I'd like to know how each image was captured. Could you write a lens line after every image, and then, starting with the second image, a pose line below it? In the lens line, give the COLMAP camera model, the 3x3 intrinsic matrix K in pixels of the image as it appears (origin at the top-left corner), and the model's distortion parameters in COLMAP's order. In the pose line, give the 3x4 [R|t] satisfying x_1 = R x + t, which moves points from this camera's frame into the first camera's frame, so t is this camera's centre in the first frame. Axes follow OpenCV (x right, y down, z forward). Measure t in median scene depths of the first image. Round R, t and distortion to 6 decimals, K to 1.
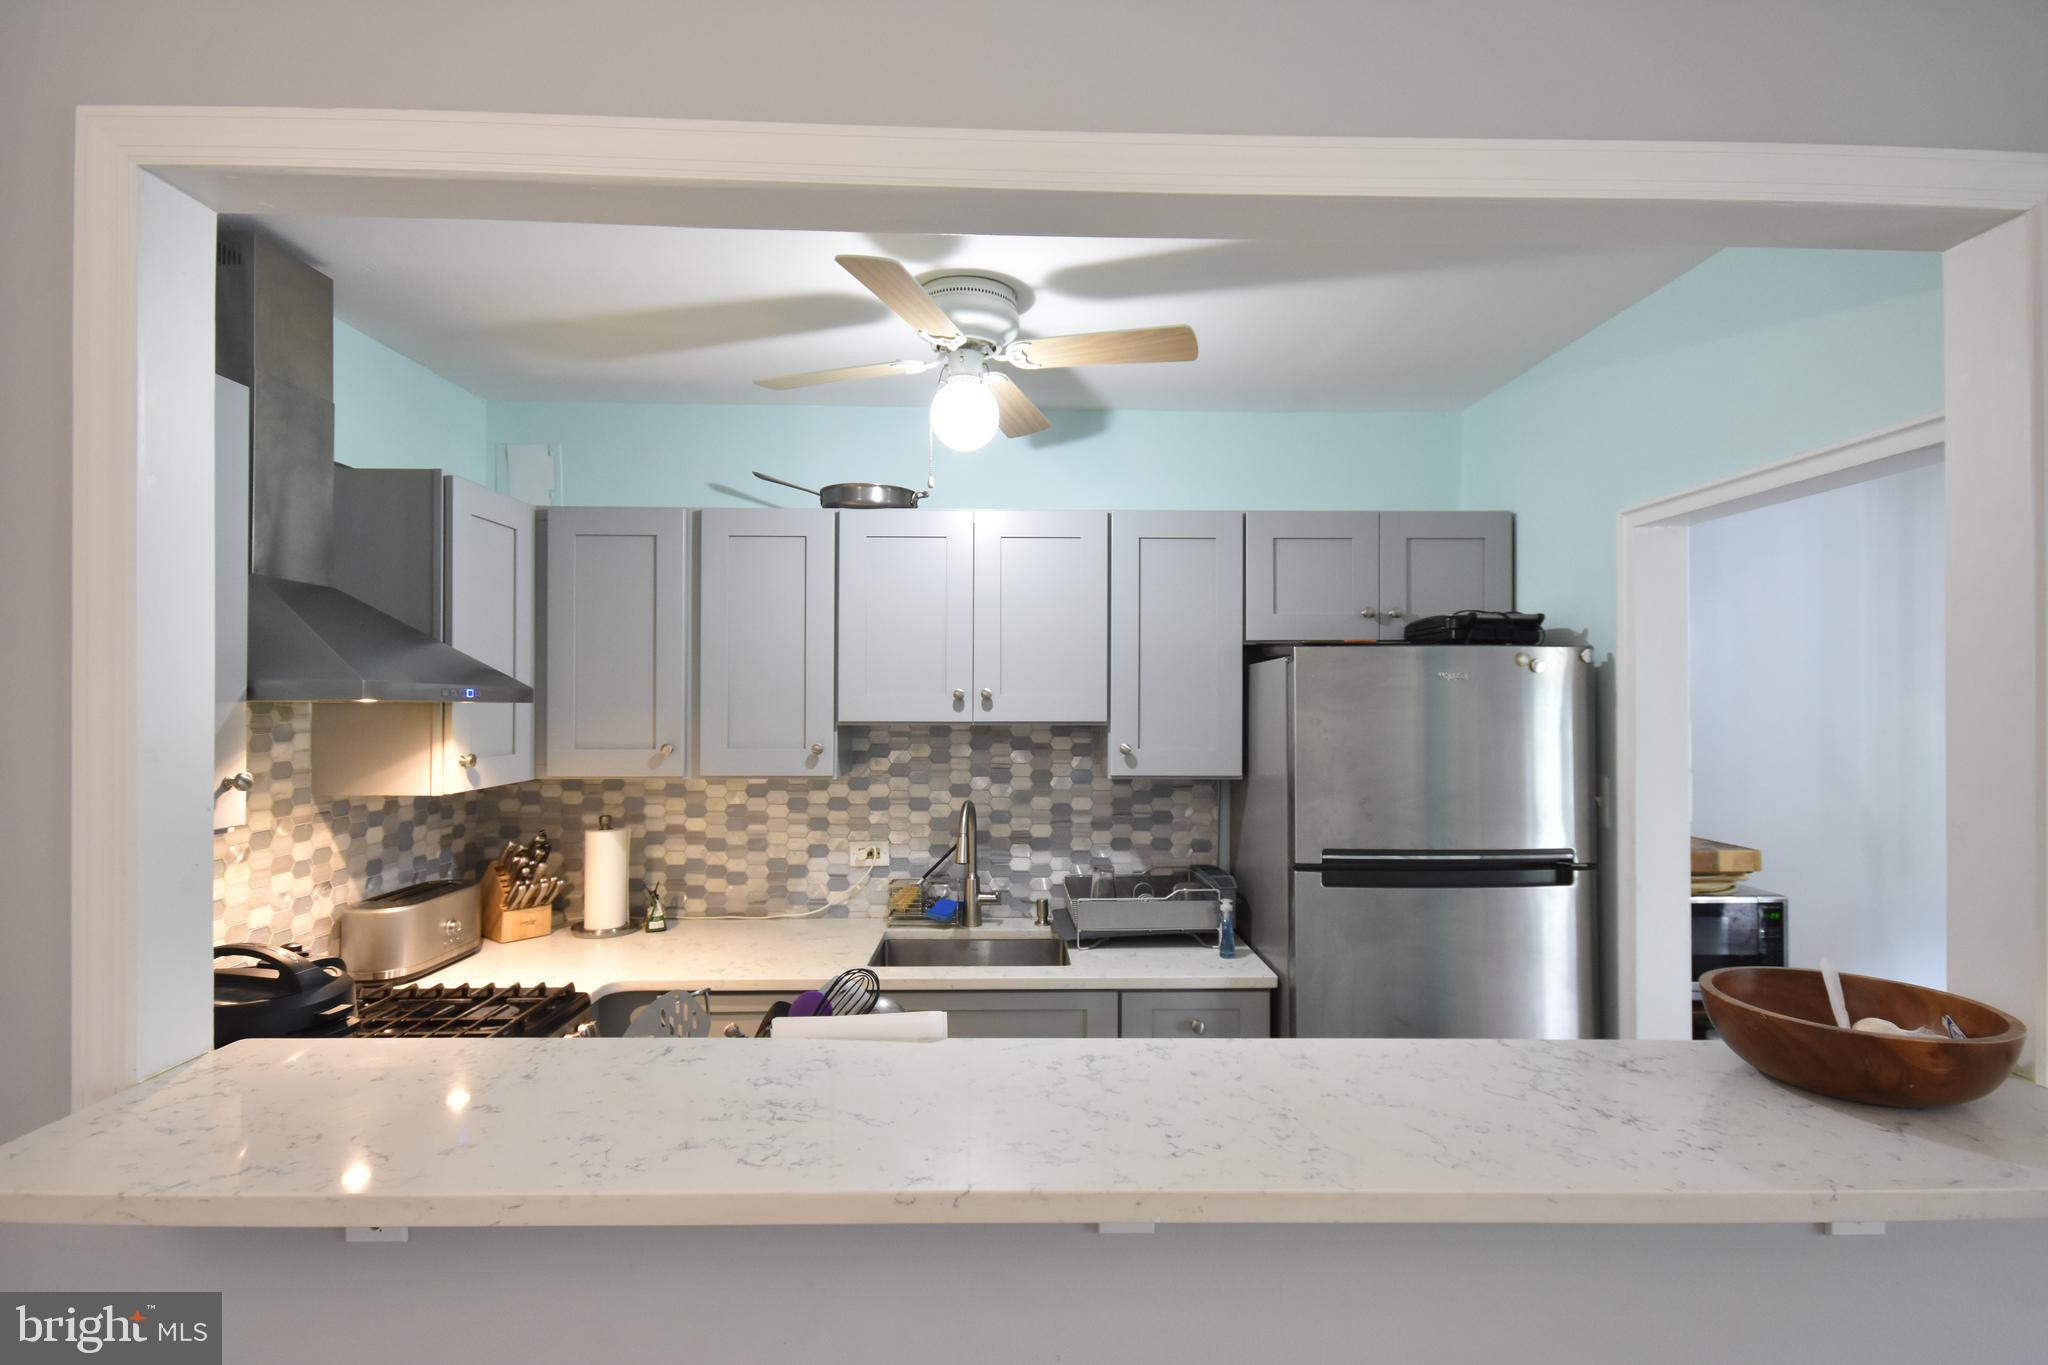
lens RADIAL K [[982.5, 0, 1023.4], [0, 982.5, 688.6], [0, 0, 1]] dist [0.003984, 0.001828]
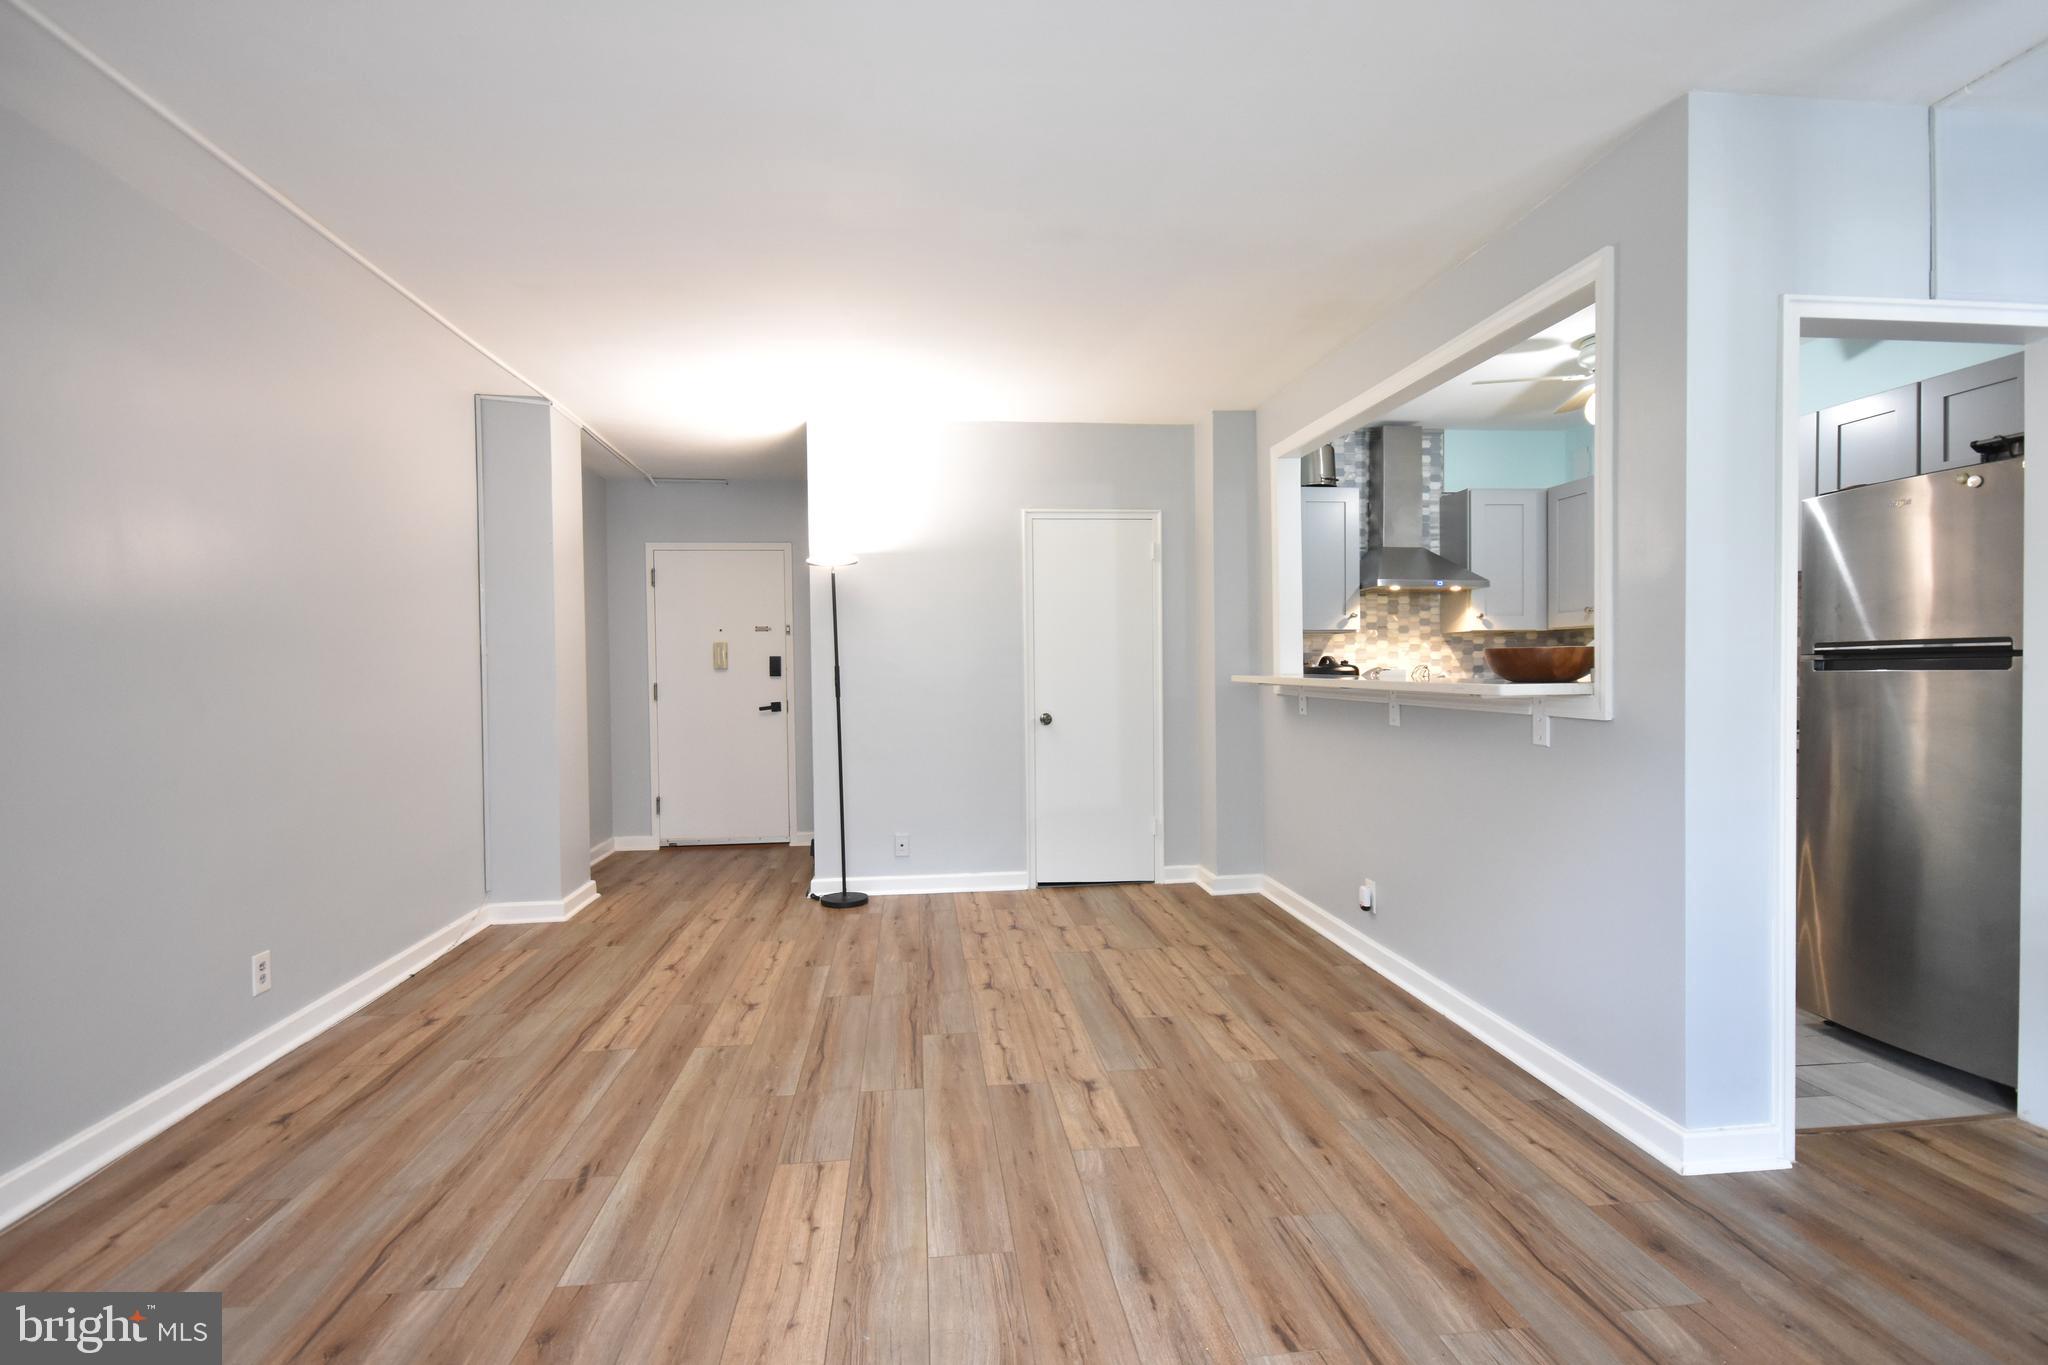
lens RADIAL K [[982.5, 0, 1025.8], [0, 982.5, 691.0], [0, 0, 1]] dist [0.003984, 0.001828]
pose [[0.090734, 0.019858, -0.995677, 1.337807], [0.021944, 0.999519, 0.021934, 0.146453], [0.995633, -0.023839, 0.090255, -0.199830]]
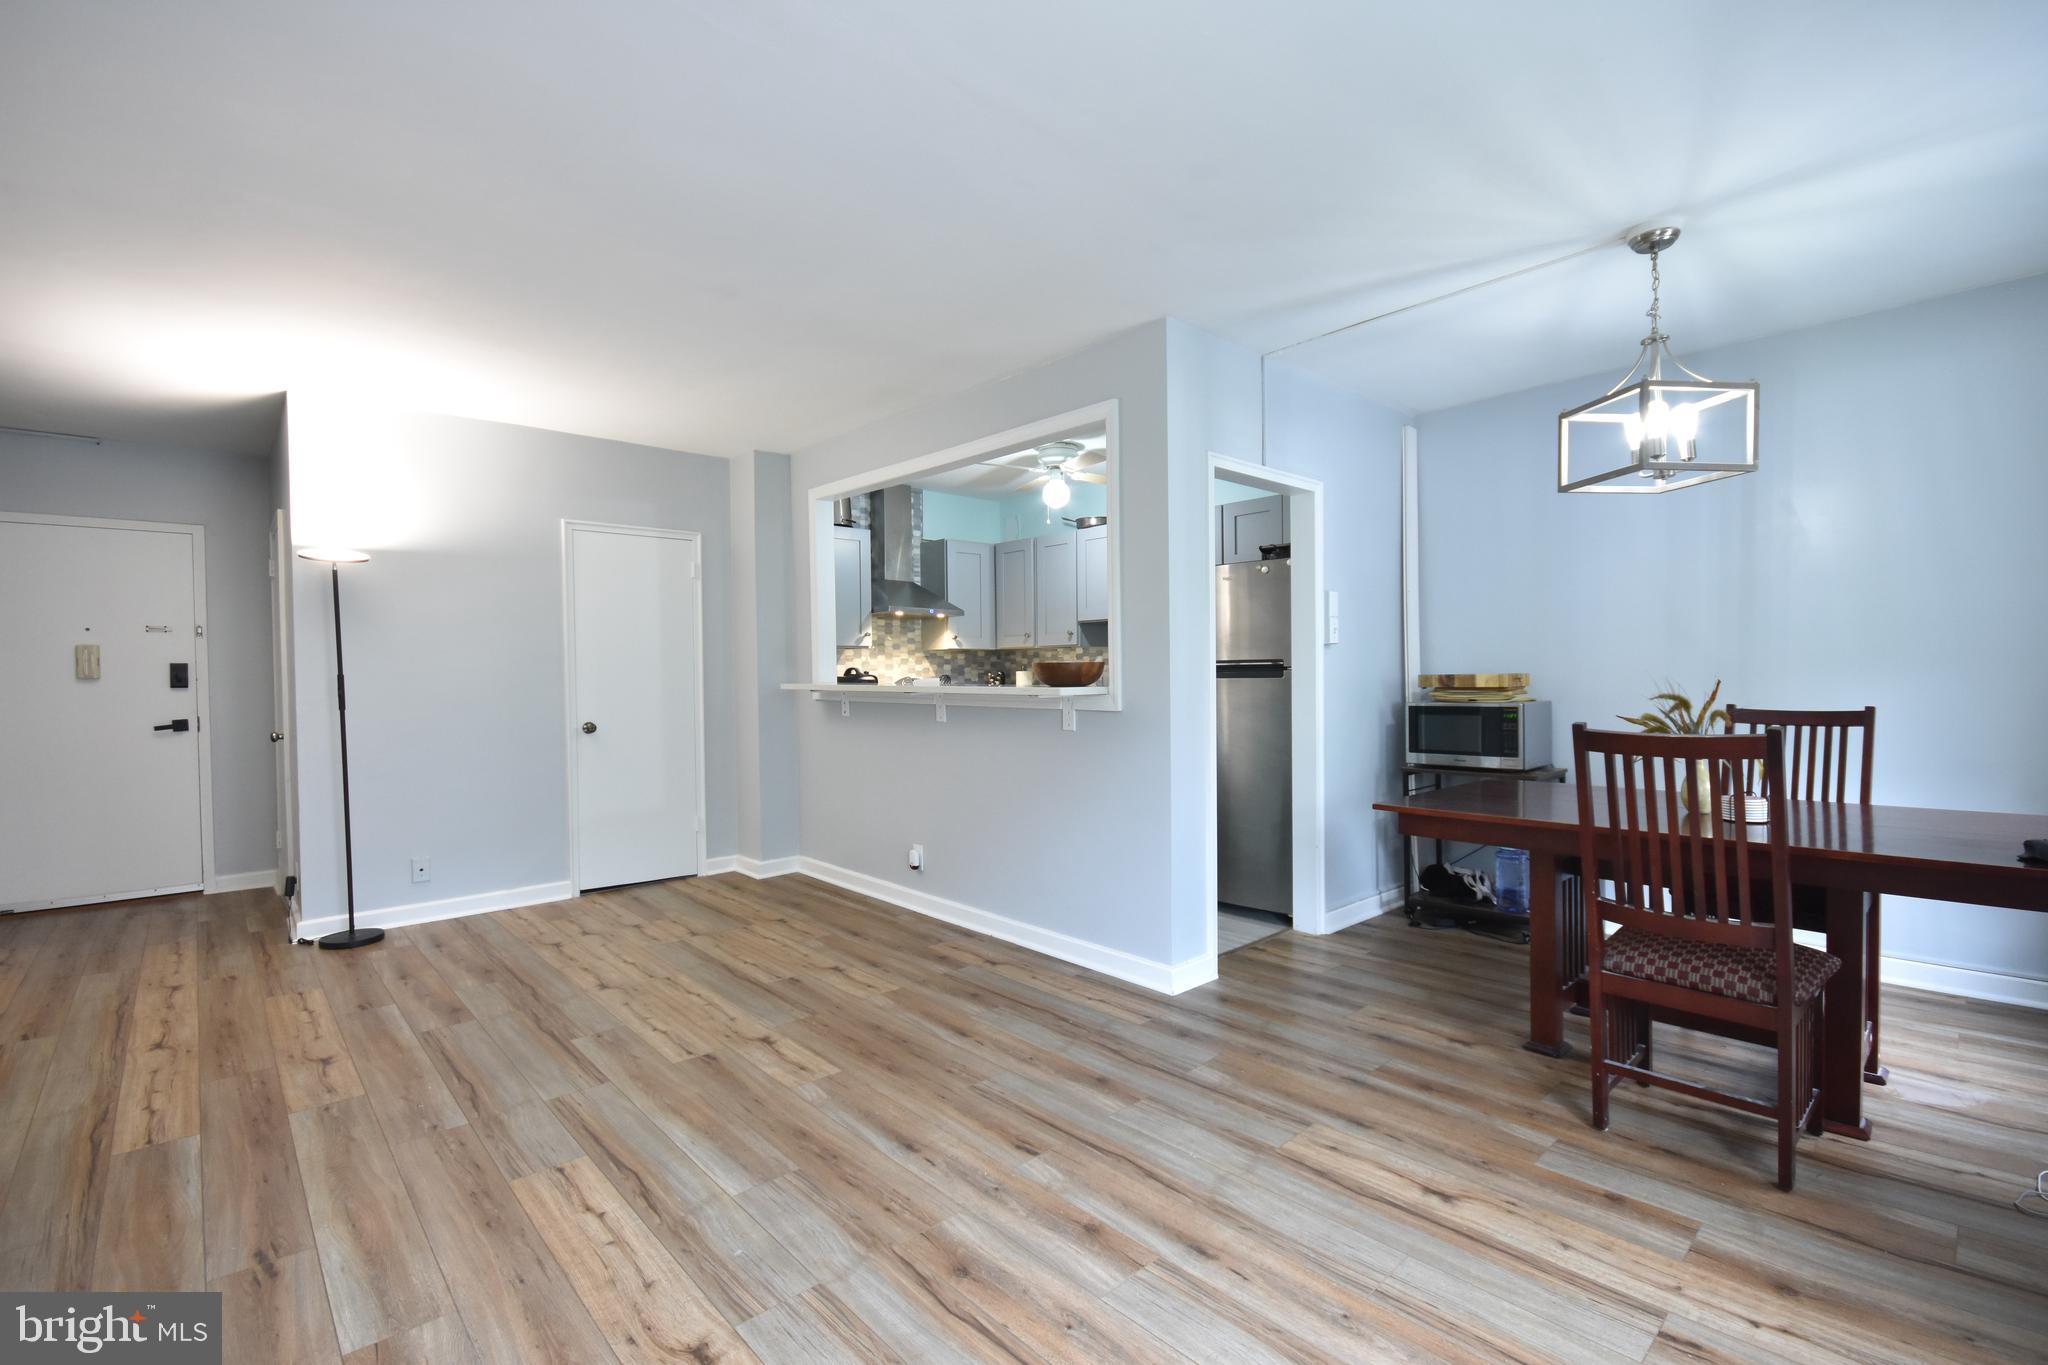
lens RADIAL K [[900.5, 0, 1025.5], [0, 900.5, 690.5], [0, 0, 1]] dist [0.006746, -0.008622]
pose [[0.660712, 0.006173, -0.750614, 1.340399], [0.018721, 0.999520, 0.024699, 0.143018], [0.750406, -0.030372, 0.660279, -0.516637]]
